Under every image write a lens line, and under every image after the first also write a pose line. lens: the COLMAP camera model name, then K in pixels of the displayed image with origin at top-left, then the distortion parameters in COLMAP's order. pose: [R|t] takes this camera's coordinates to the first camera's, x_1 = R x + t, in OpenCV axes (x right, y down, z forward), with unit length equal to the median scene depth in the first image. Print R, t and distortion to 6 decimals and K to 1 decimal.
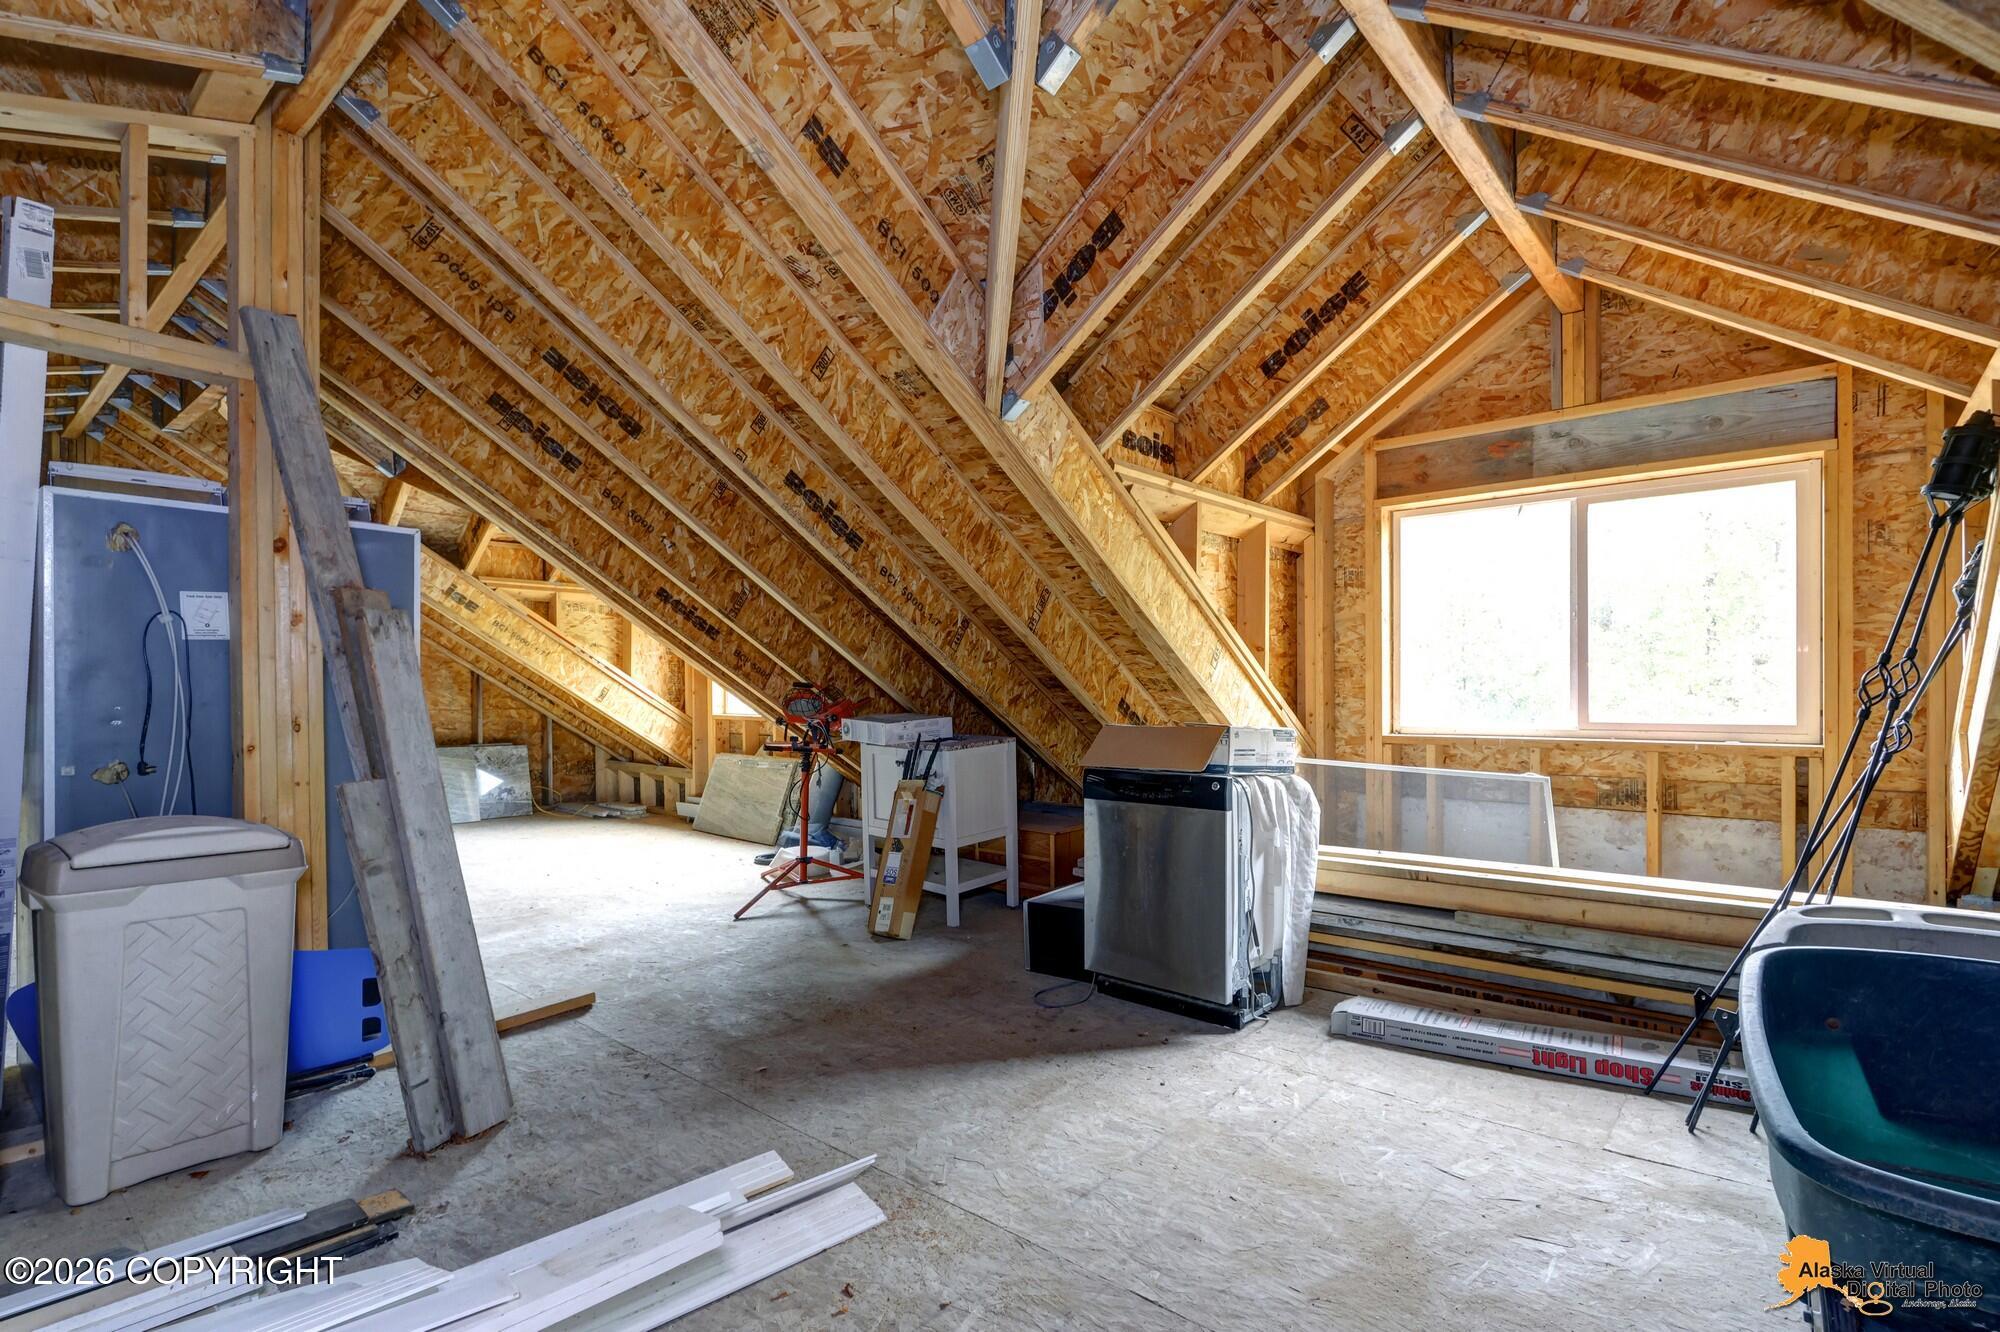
lens RADIAL K [[969.5, 0, 1077.4], [0, 969.5, 696.7], [0, 0, 1]] dist [0.014890, -0.007414]
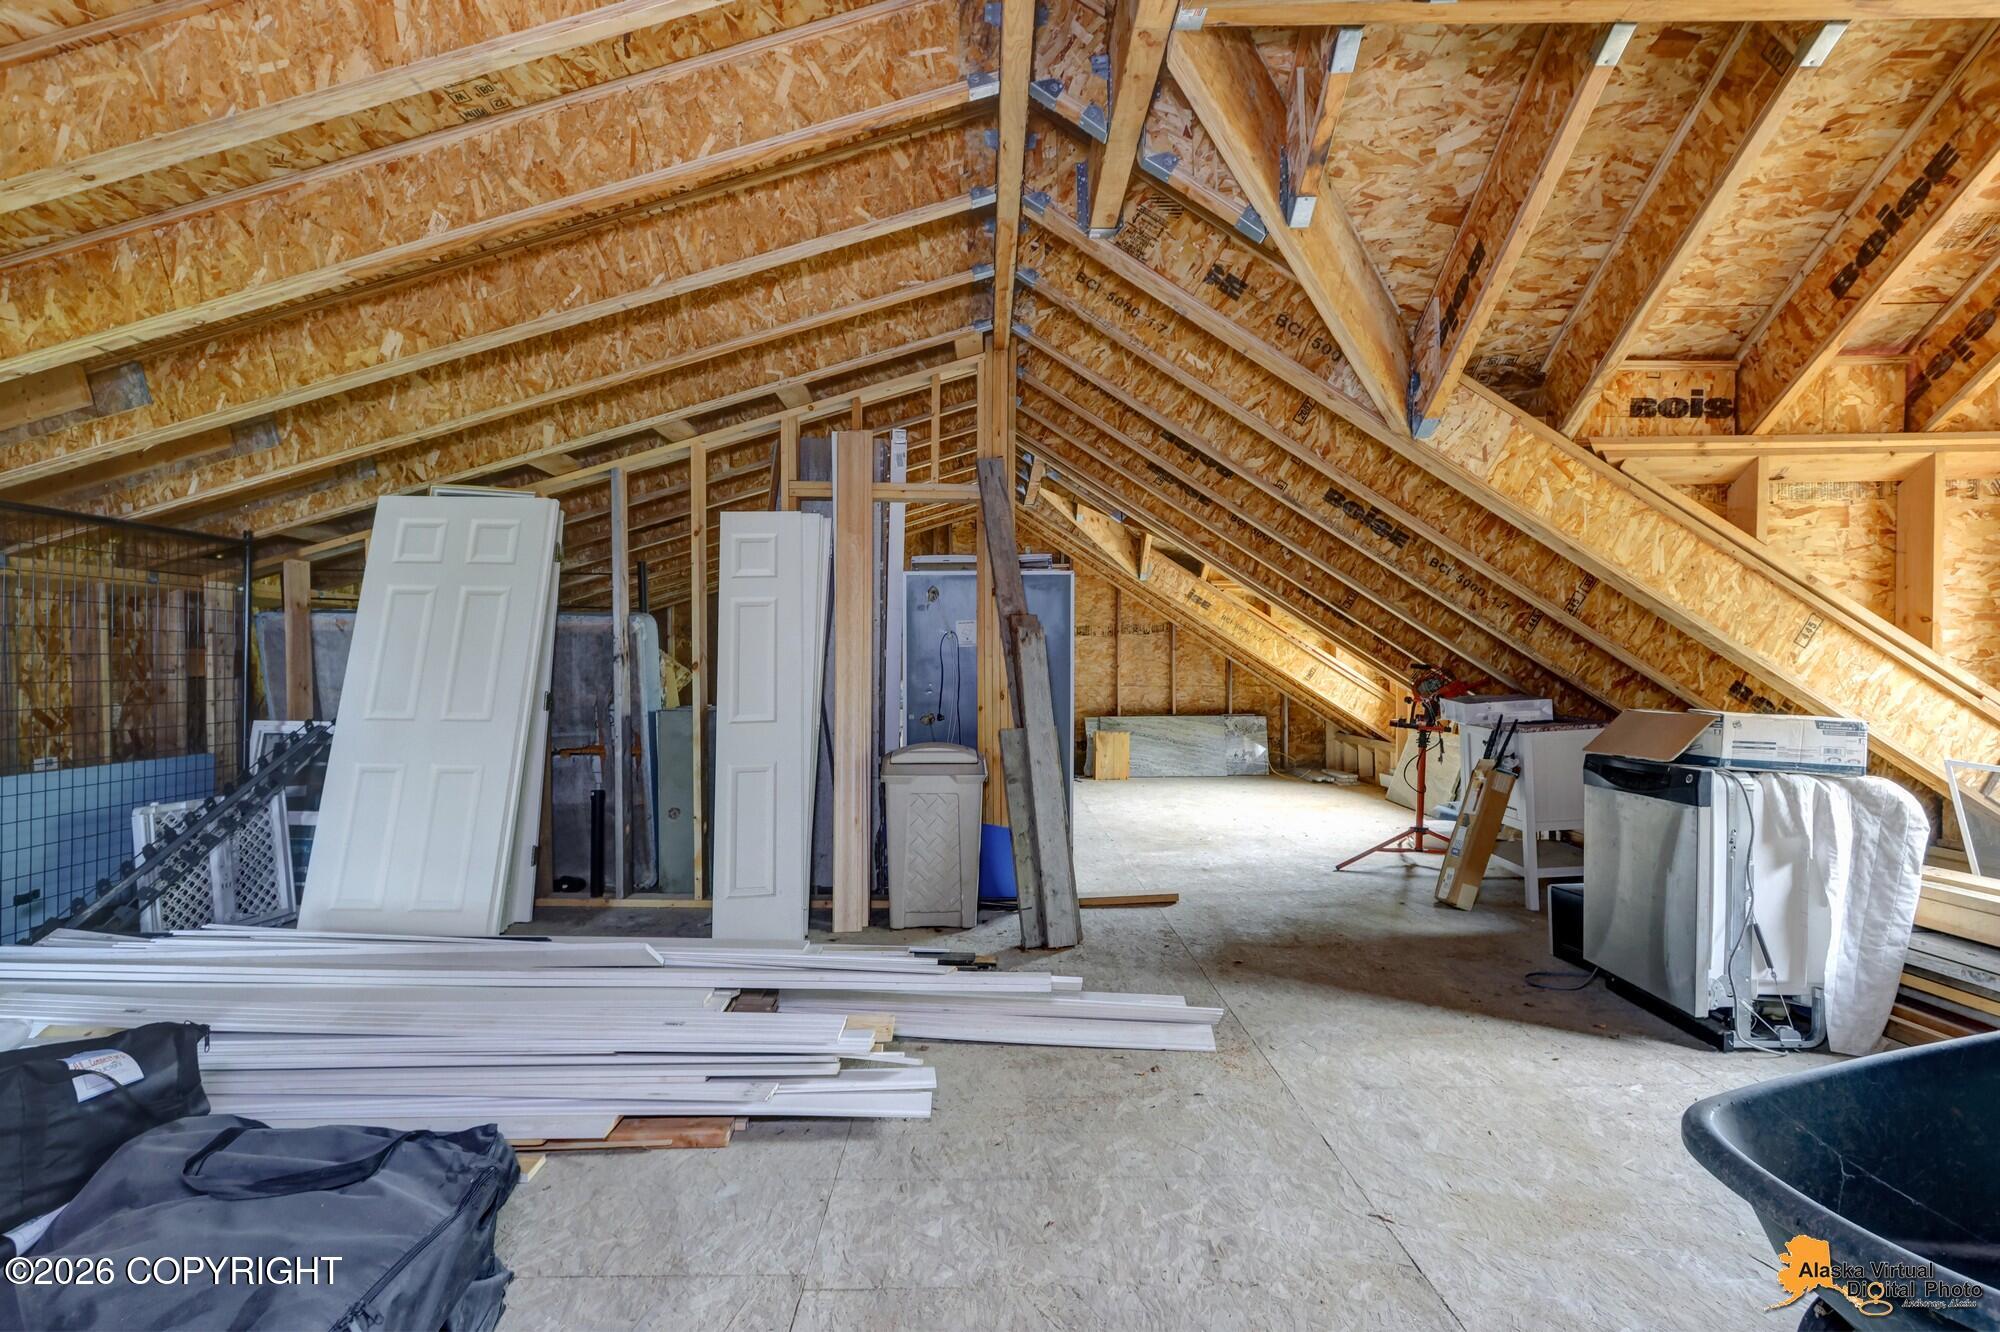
lens RADIAL K [[995.5, 0, 1000.0], [0, 995.5, 666.0], [0, 0, 1]] dist [-0.000127, -0.001478]
pose [[0.649758, -0.005369, -0.760122, 0.388669], [-0.000318, 0.999973, -0.007335, -0.007162], [0.760141, 0.005008, 0.649739, -0.101650]]
